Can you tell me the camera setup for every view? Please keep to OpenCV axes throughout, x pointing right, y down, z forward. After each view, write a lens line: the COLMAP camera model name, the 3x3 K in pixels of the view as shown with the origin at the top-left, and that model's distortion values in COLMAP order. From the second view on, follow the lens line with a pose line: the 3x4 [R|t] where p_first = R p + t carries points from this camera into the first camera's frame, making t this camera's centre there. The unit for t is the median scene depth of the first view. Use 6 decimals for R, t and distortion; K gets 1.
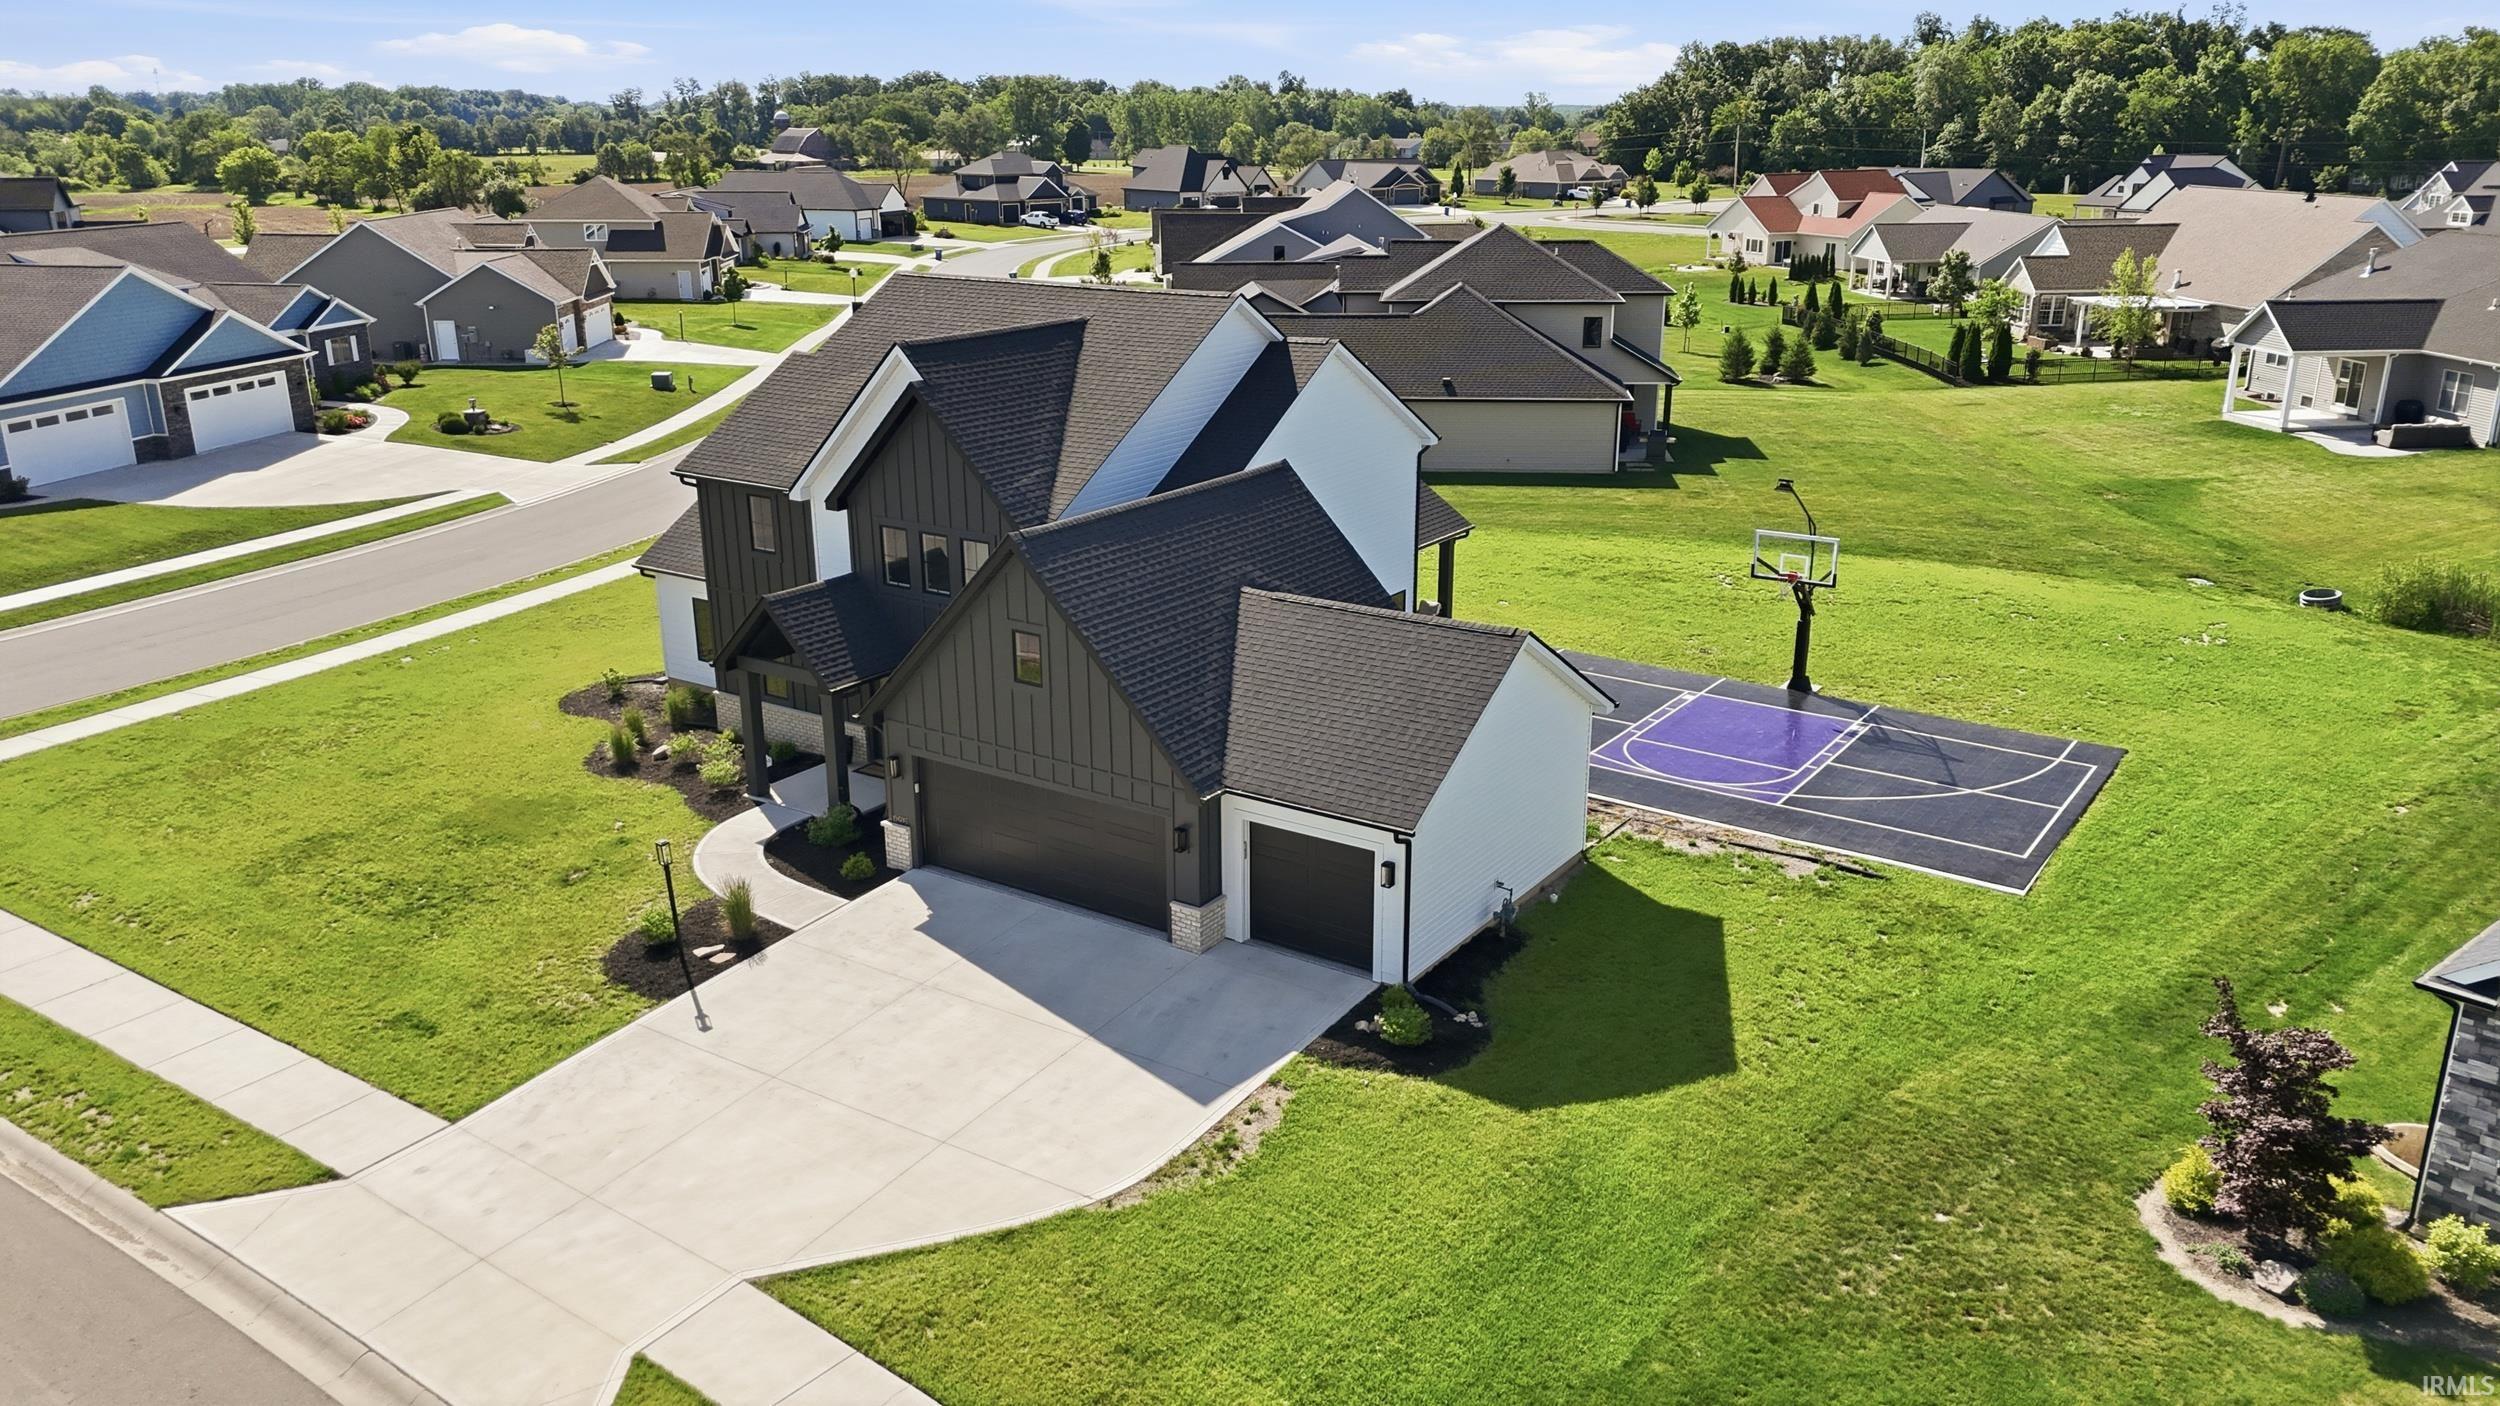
lens RADIAL K [[1841.6, 0, 1261.9], [0, 1841.6, 700.1], [0, 0, 1]] dist [0.094392, -0.099815]
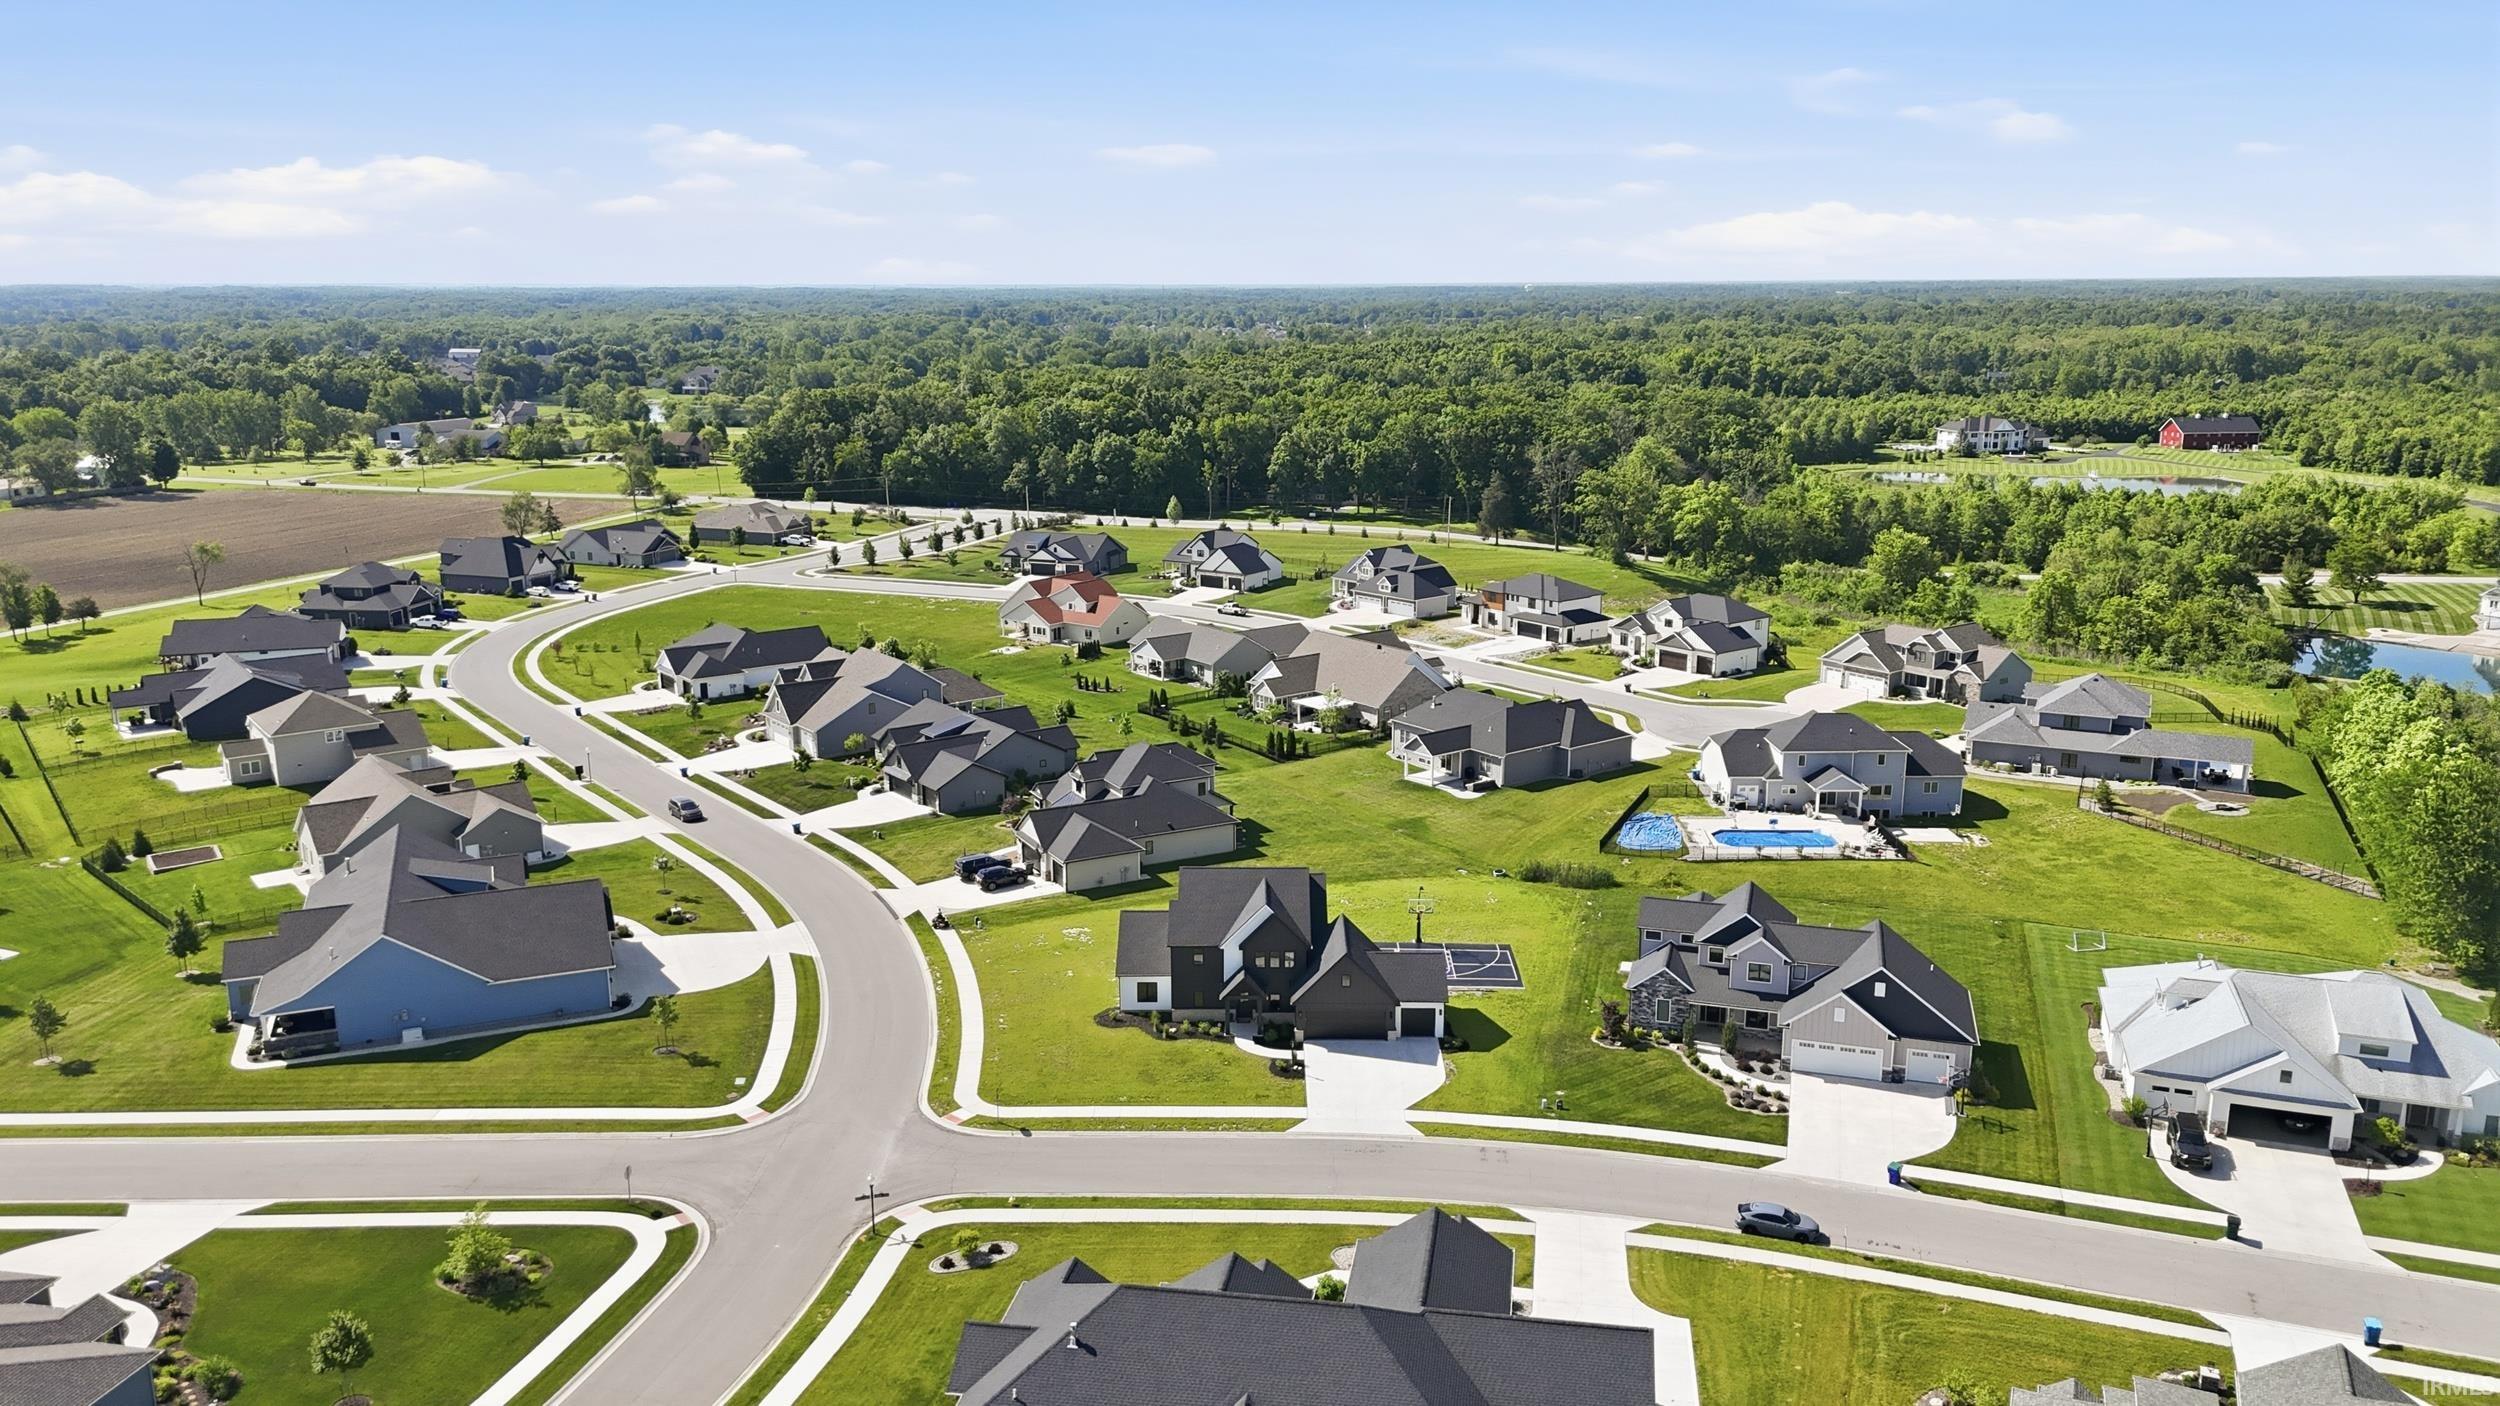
lens RADIAL K [[1841.6, 0, 1261.9], [0, 1841.6, 700.1], [0, 0, 1]] dist [0.094392, -0.099815]
pose [[0.836357, -0.122782, 0.534258, -1.946760], [0.166831, 0.985374, -0.034711, -0.428238], [-0.522182, 0.118161, 0.844609, -1.998543]]
